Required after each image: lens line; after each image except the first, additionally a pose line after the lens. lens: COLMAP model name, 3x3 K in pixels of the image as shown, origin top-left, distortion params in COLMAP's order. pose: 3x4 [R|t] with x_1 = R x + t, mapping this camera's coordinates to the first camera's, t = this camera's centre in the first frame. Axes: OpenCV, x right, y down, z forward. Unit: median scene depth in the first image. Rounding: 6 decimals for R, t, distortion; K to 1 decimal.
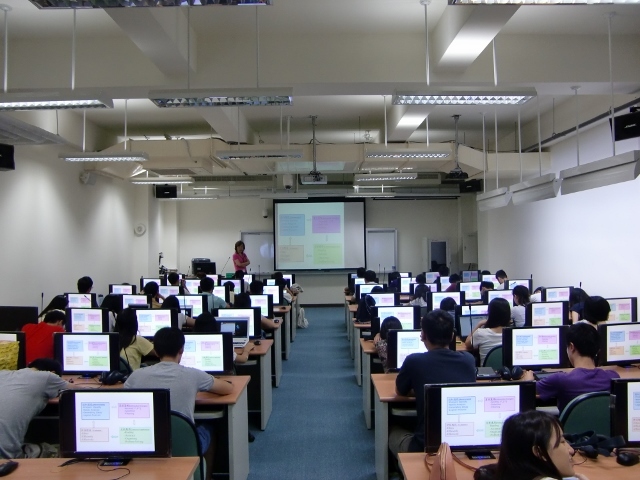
lens RADIAL K [[504.3, 0, 323.1], [0, 504.3, 238.2], [0, 0, 1]] dist [-0.070378, 0.055531]
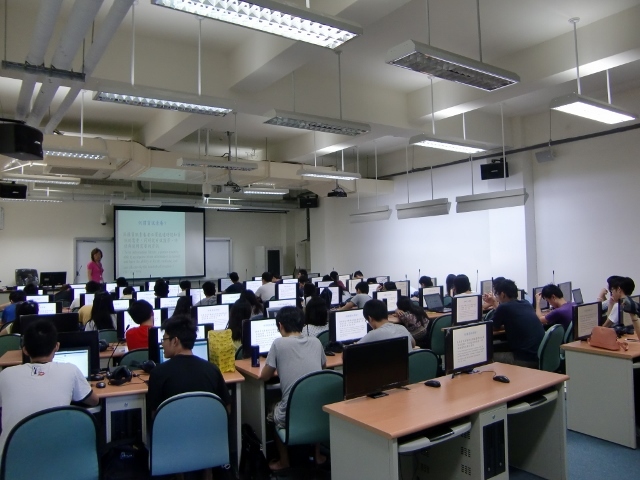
lens RADIAL K [[504.3, 0, 322.7], [0, 504.3, 233.3], [0, 0, 1]] dist [-0.070378, 0.055531]
pose [[0.832917, 0.019576, 0.553052, -0.642044], [0.002595, 0.999225, -0.039278, 0.029645], [-0.553392, 0.034150, 0.832220, -0.023137]]
